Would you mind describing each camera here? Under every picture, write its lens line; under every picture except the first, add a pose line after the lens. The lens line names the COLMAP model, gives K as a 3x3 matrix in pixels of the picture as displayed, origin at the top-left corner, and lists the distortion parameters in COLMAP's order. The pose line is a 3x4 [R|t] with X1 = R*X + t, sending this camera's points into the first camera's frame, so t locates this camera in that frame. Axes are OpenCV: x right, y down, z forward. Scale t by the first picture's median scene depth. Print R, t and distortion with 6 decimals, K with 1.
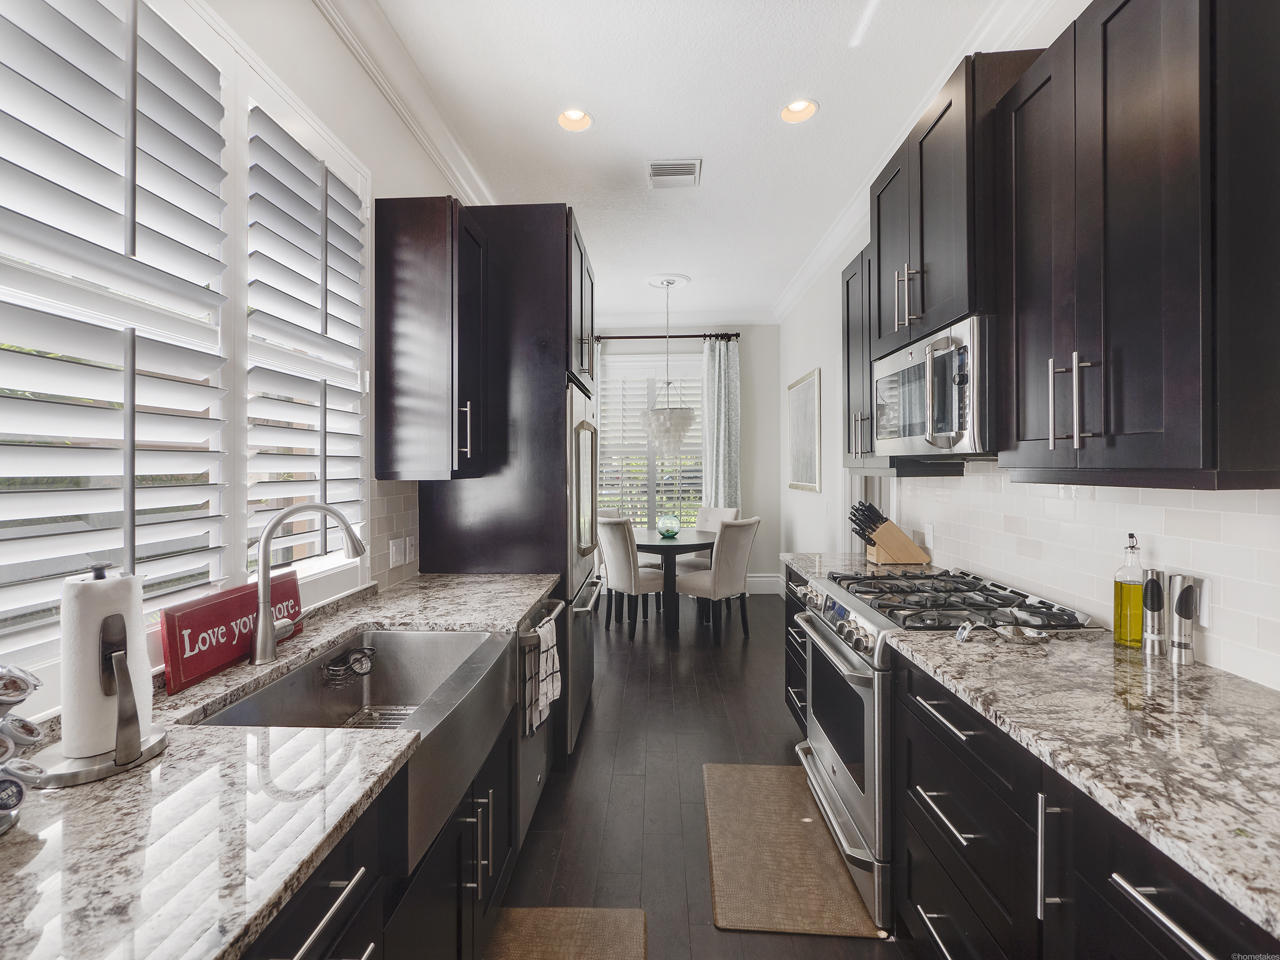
lens RADIAL K [[548.5, 0, 636.4], [0, 548.5, 466.8], [0, 0, 1]] dist [-0.001340, -0.000165]
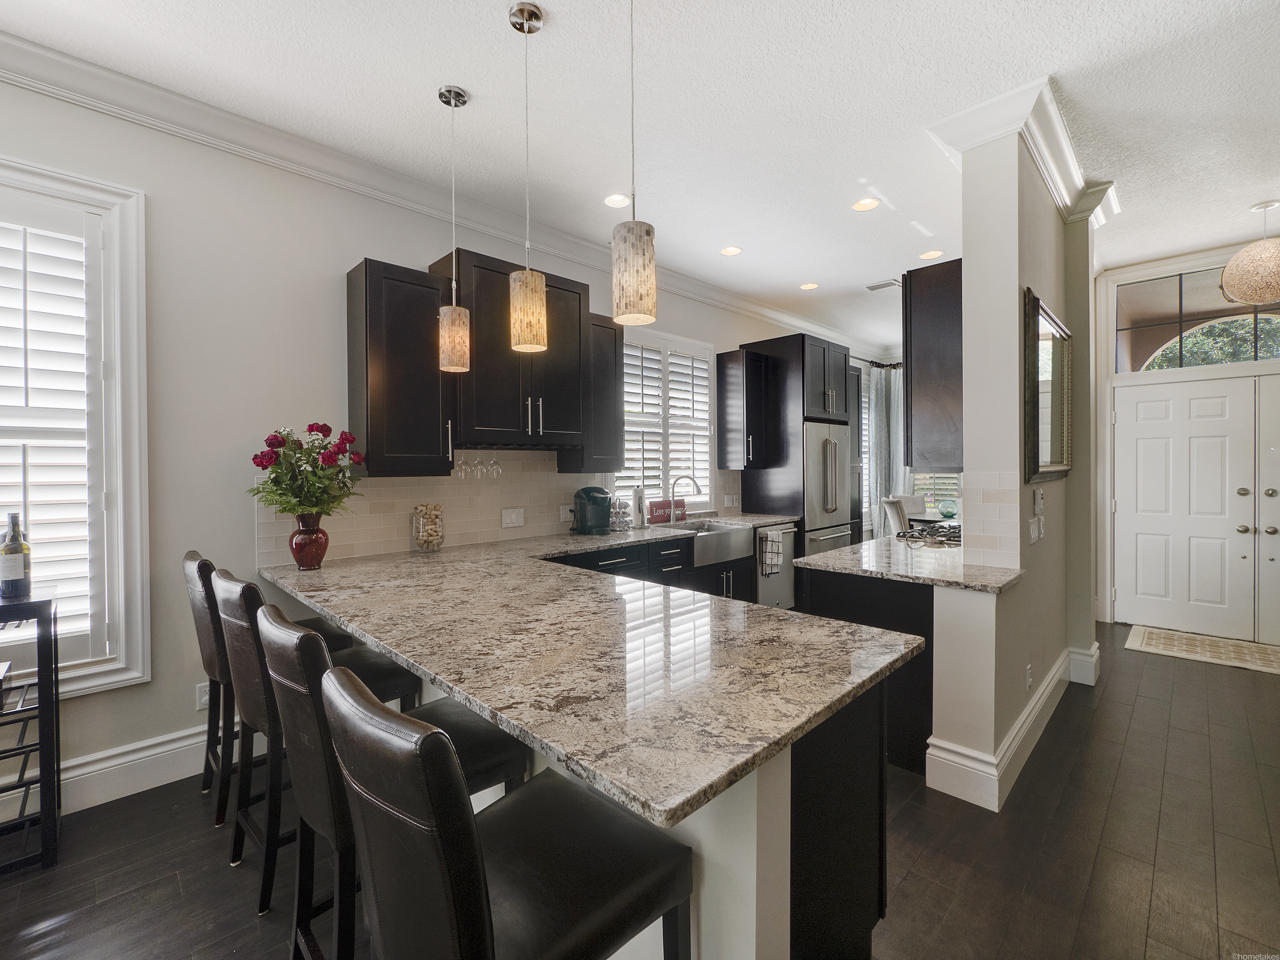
lens RADIAL K [[548.5, 0, 636.4], [0, 548.5, 466.8], [0, 0, 1]] dist [-0.001340, -0.000165]
pose [[0.726838, 0.002935, -0.686802, 1.322166], [0.003898, 0.999957, 0.008399, -0.011635], [0.686797, -0.008781, 0.726796, -1.434830]]
